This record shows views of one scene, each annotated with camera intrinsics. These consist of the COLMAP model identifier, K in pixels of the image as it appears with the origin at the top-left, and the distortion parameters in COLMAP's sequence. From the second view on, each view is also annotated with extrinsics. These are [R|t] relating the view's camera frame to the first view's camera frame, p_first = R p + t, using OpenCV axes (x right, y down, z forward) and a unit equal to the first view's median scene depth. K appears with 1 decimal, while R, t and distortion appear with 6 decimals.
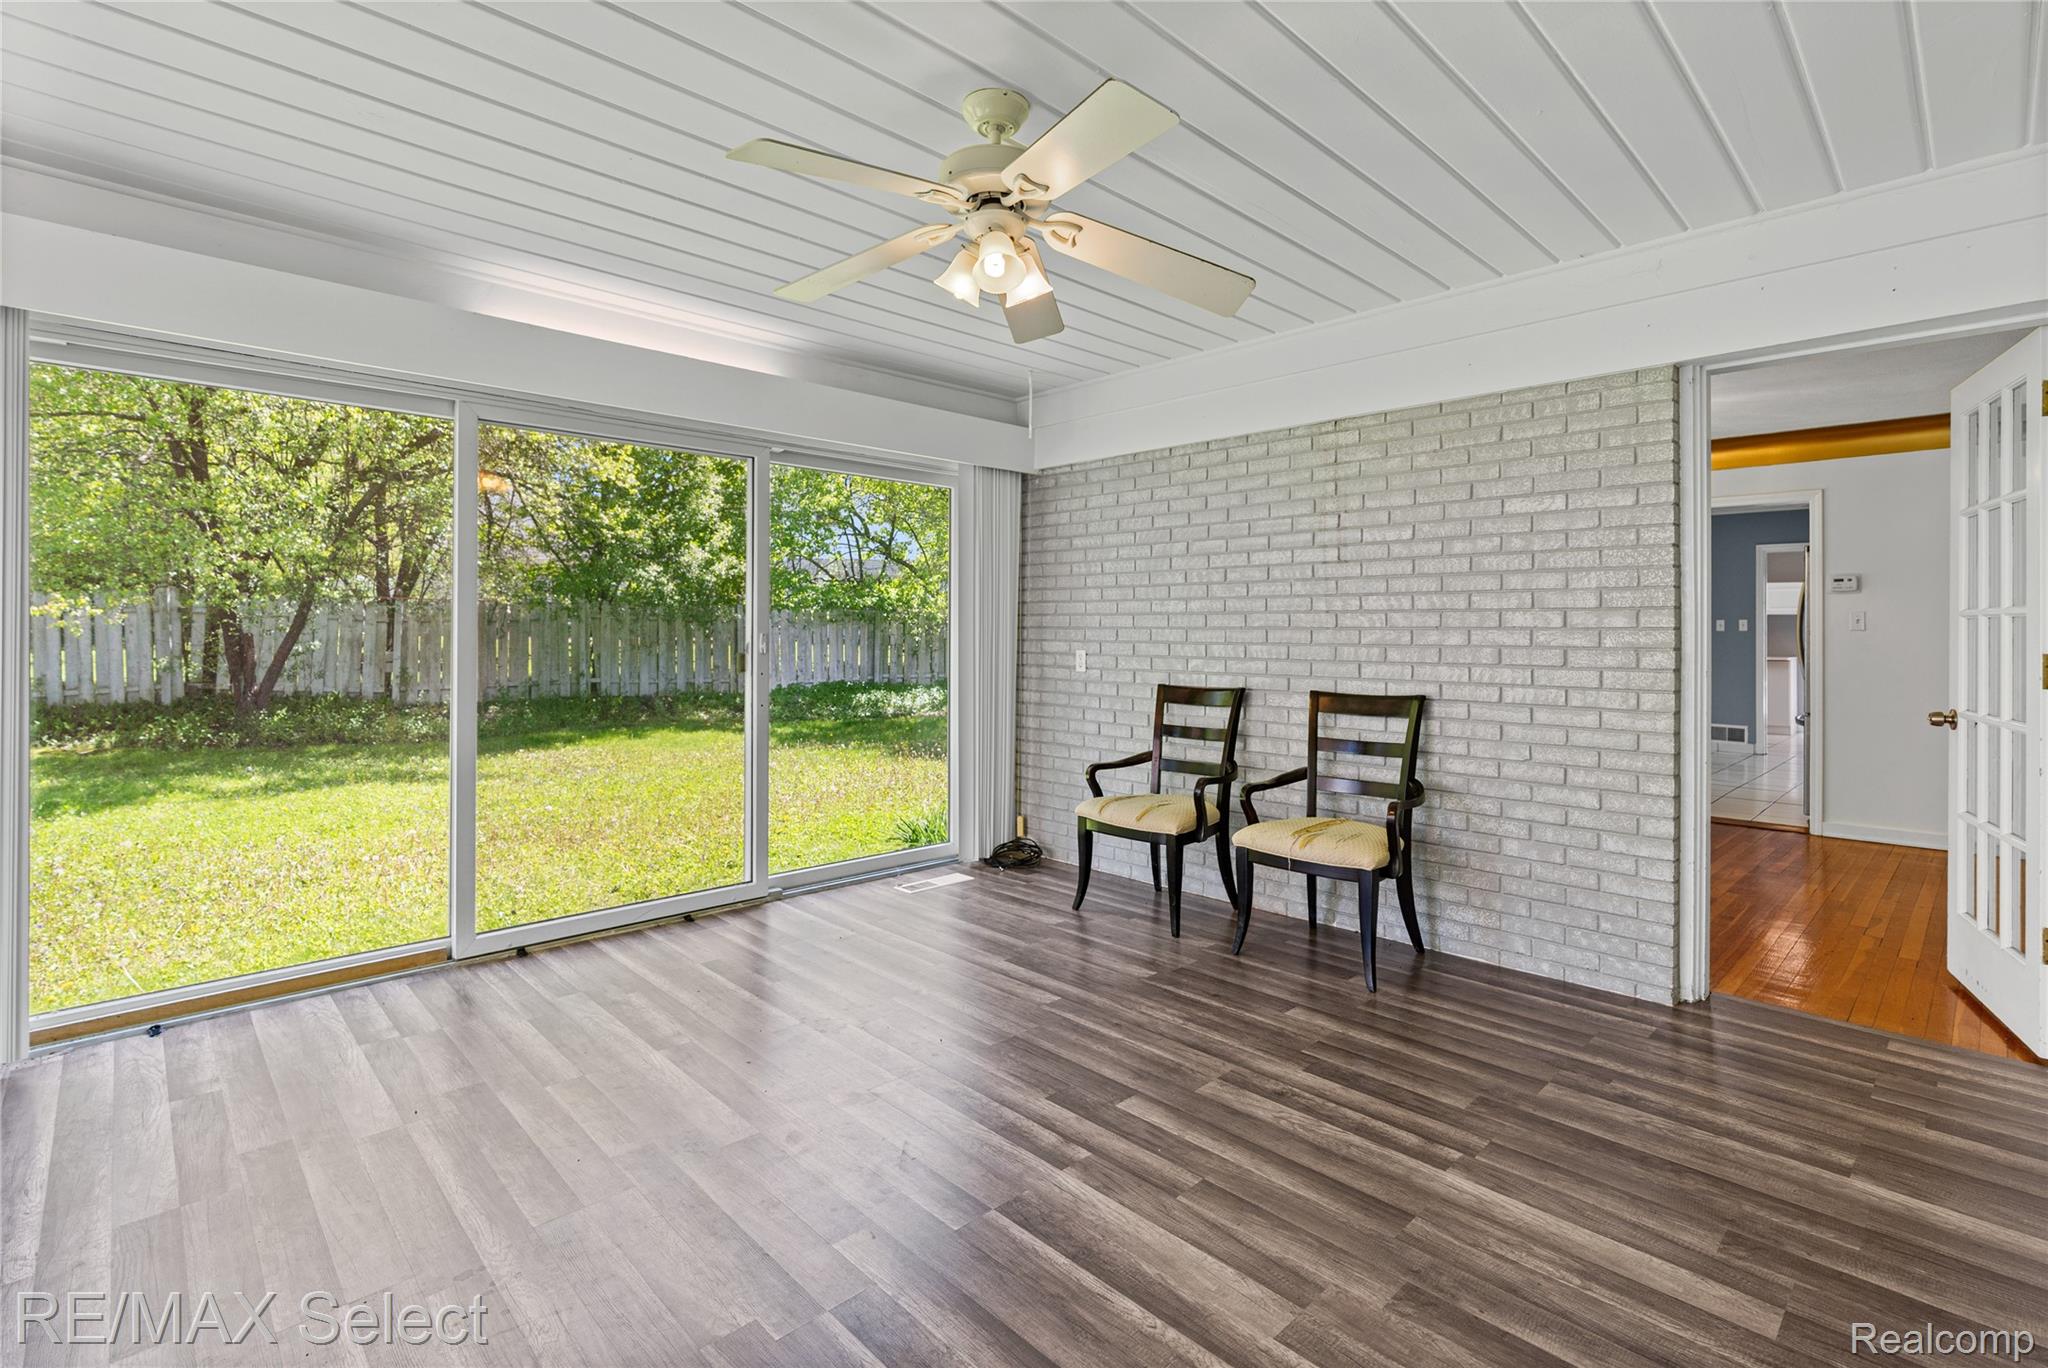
lens RADIAL K [[945.4, 0, 1025.4], [0, 945.4, 644.1], [0, 0, 1]] dist [-0.004233, 0.000183]
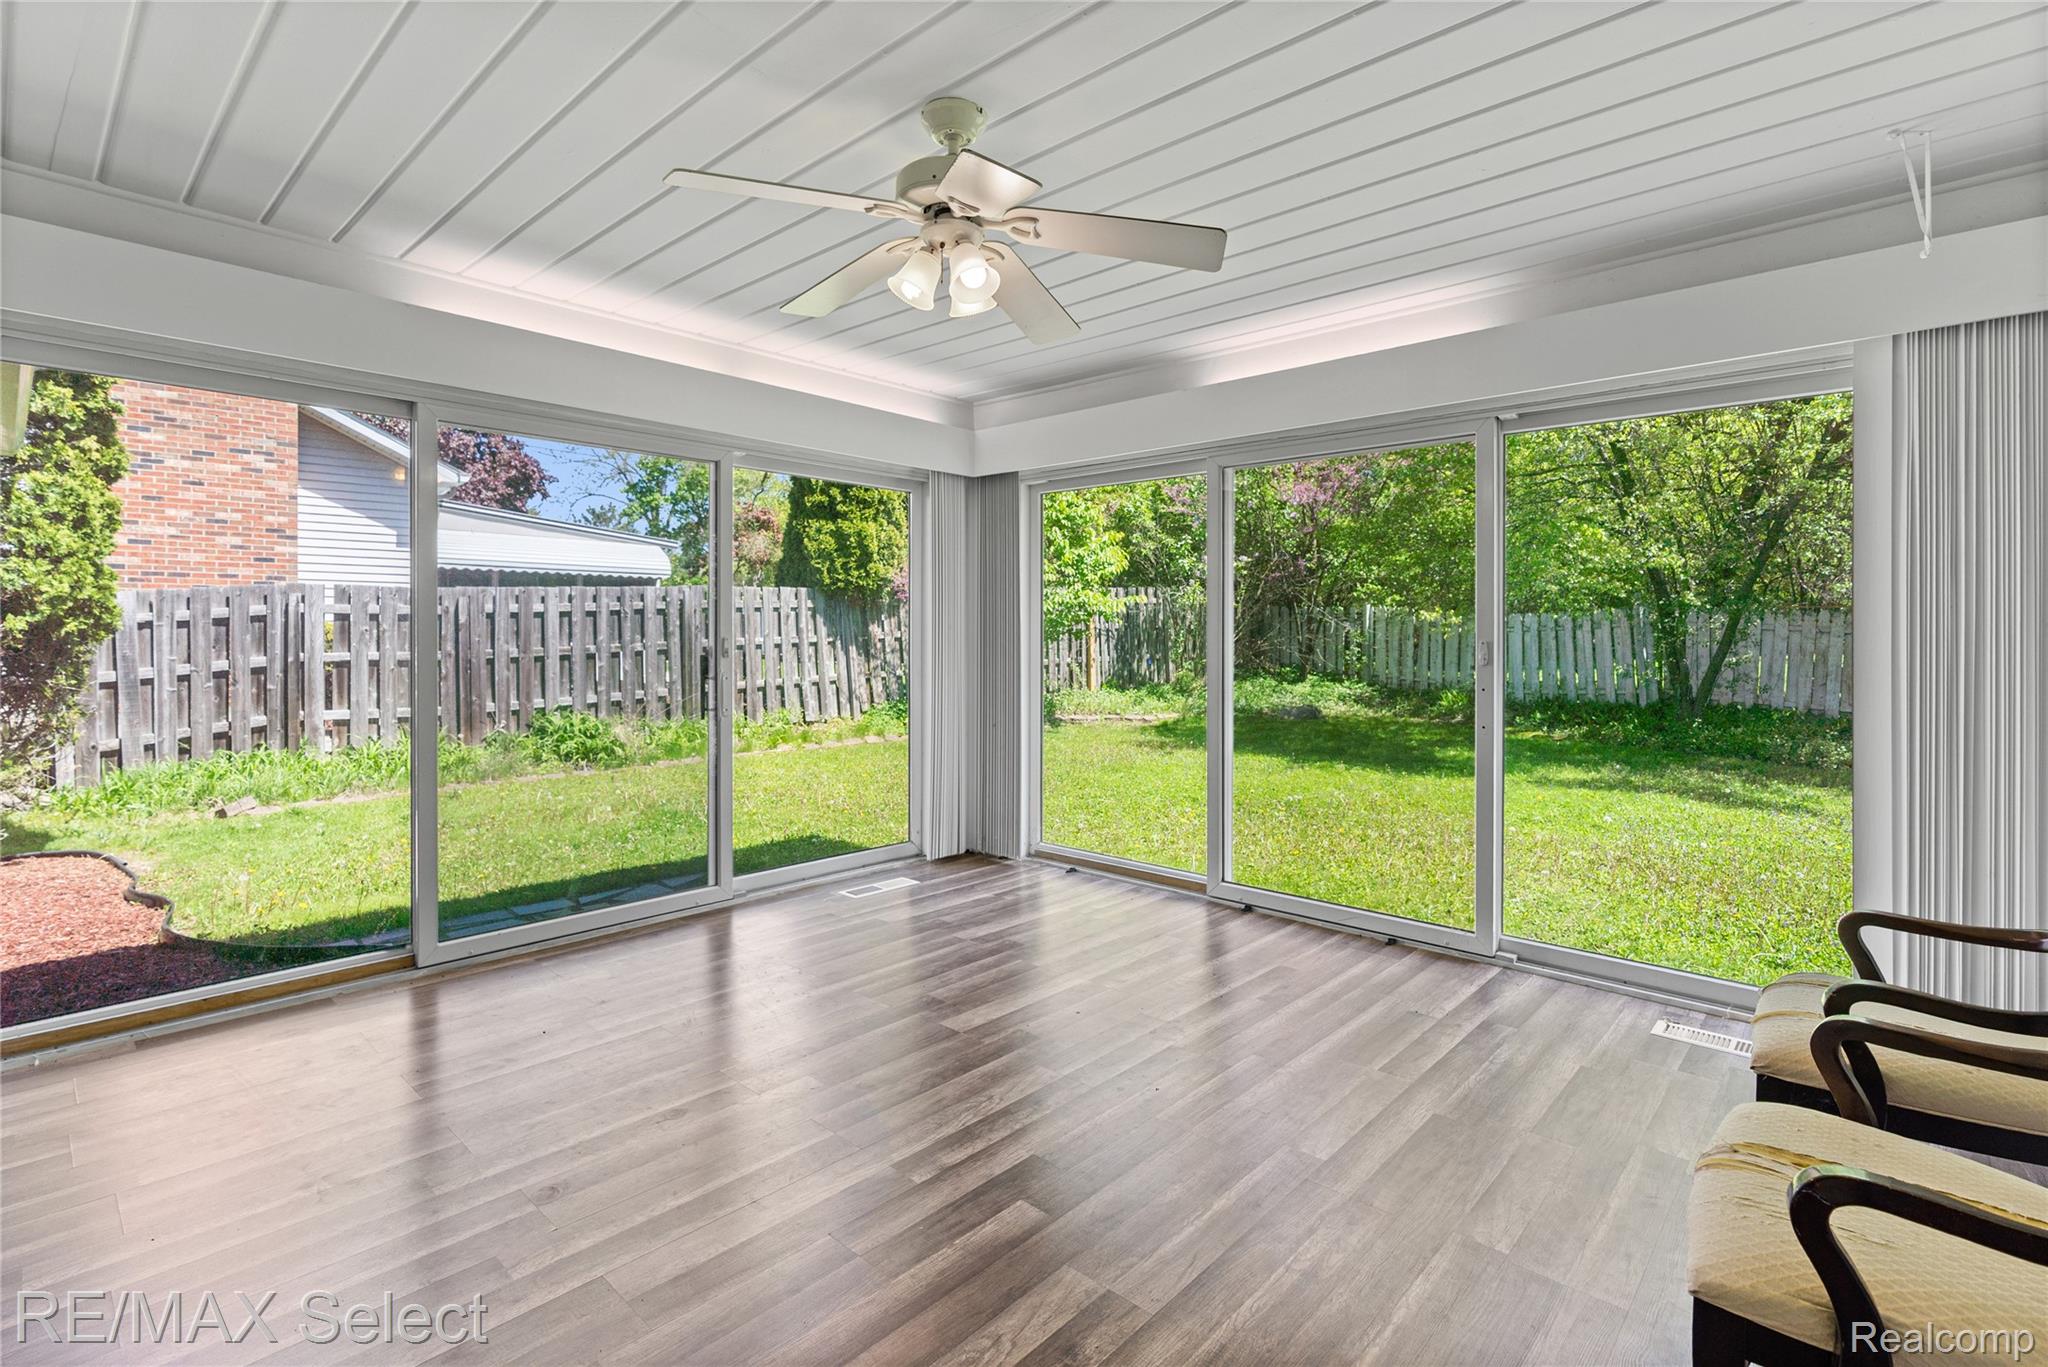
lens RADIAL K [[945.4, 0, 1025.4], [0, 945.4, 643.6], [0, 0, 1]] dist [-0.004233, 0.000183]
pose [[0.062494, 0.001974, -0.998043, 0.967418], [-0.016989, 0.999855, 0.000914, -0.003461], [0.997901, 0.016899, 0.062519, 0.985483]]
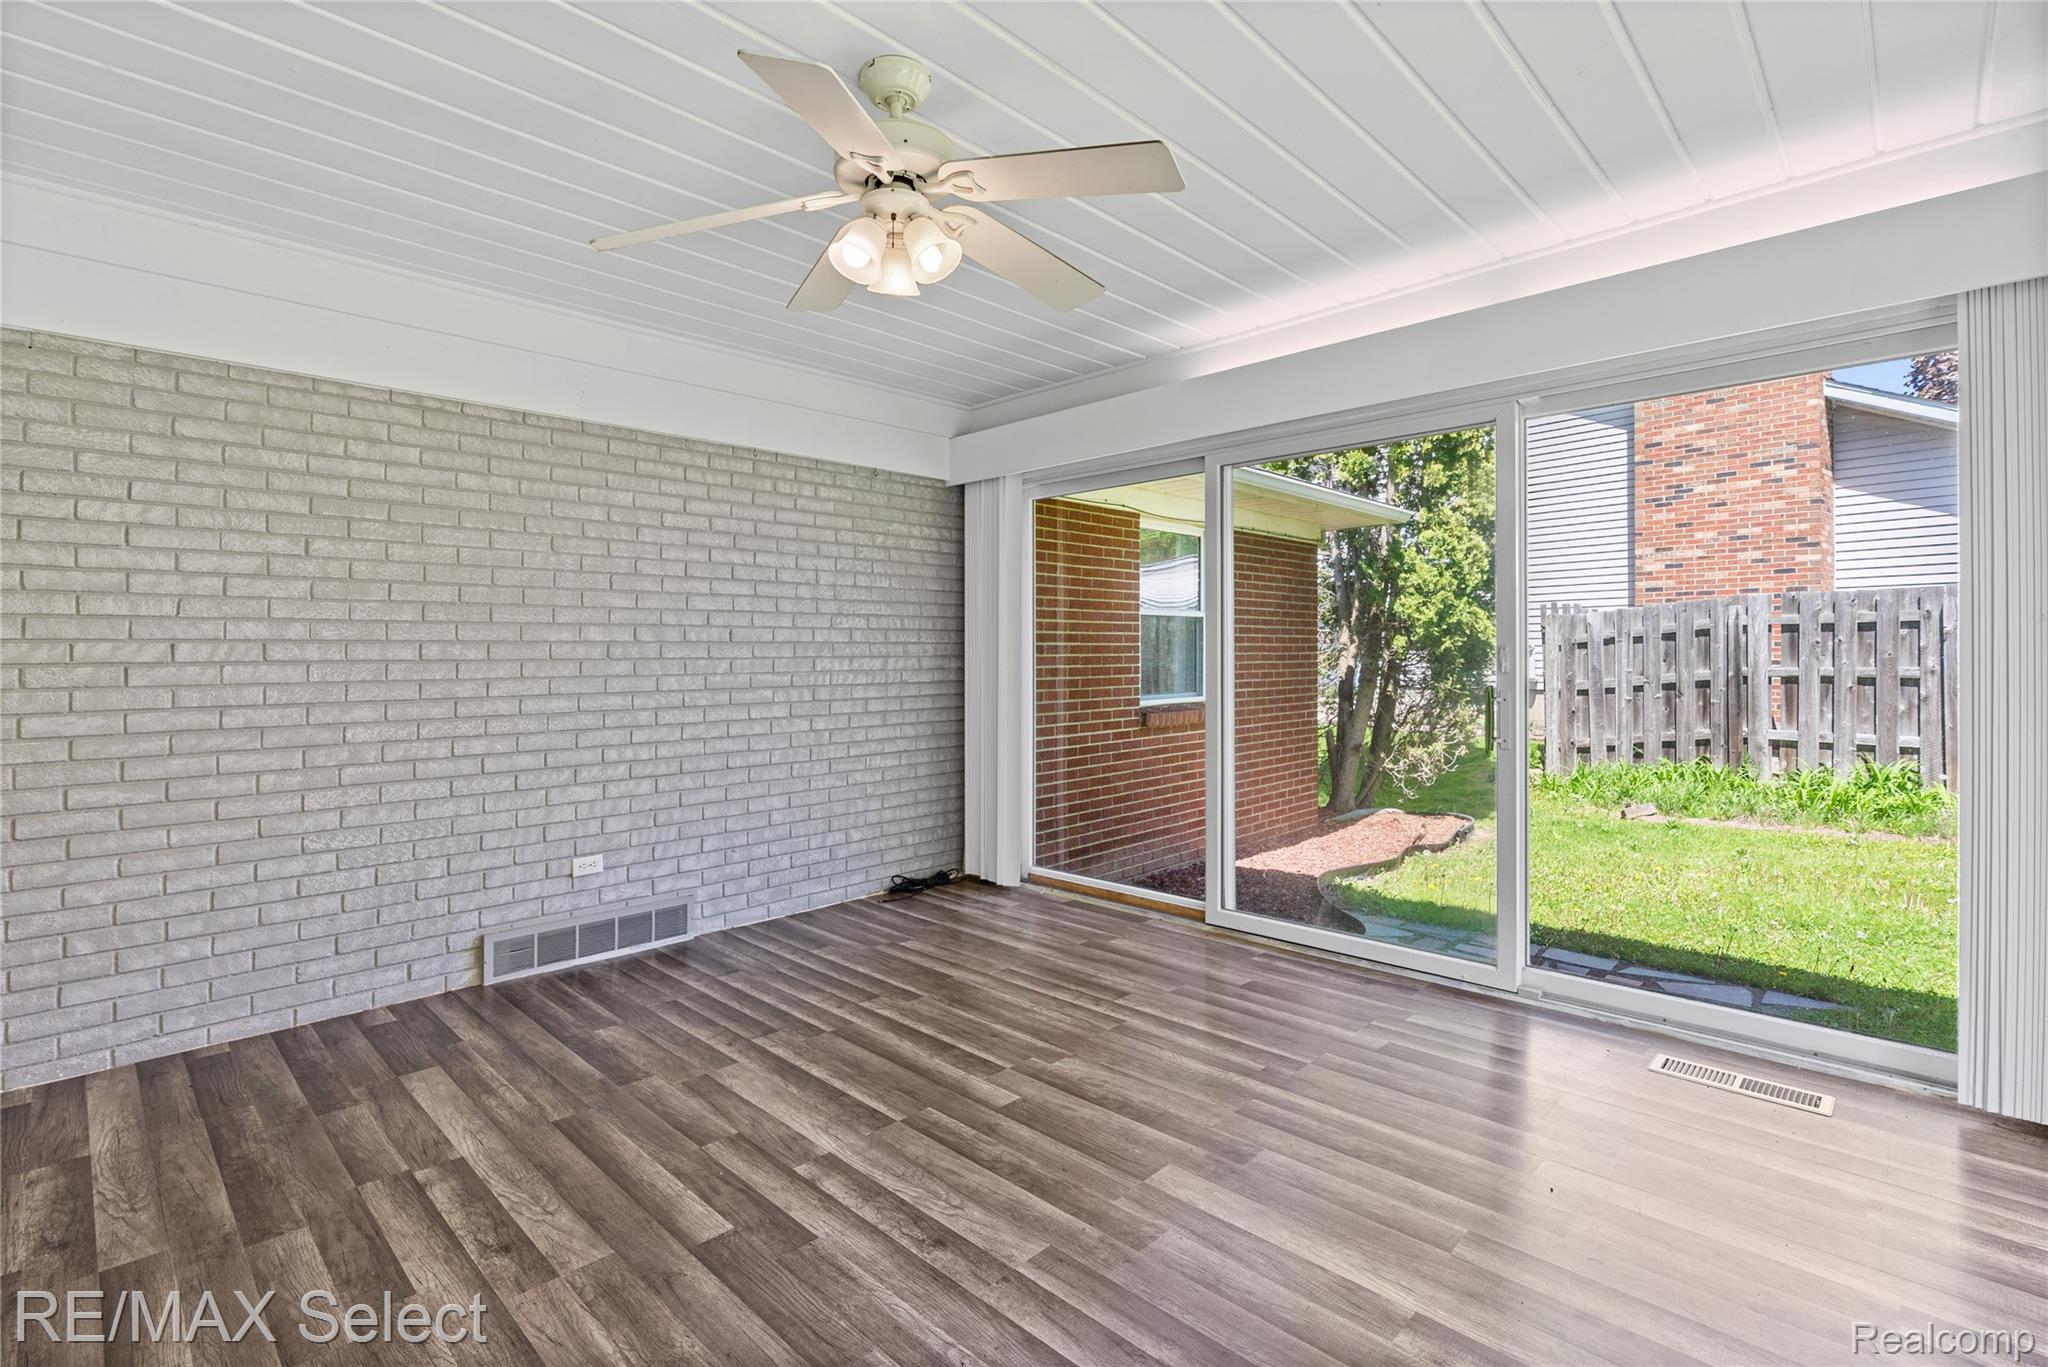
lens RADIAL K [[945.4, 0, 1025.4], [0, 945.4, 643.6], [0, 0, 1]] dist [-0.004233, 0.000183]
pose [[-0.999131, 0.000040, -0.041673, -0.125182], [-0.000073, 0.999996, 0.002713, -0.013422], [0.041673, 0.002714, -0.999128, 1.896046]]
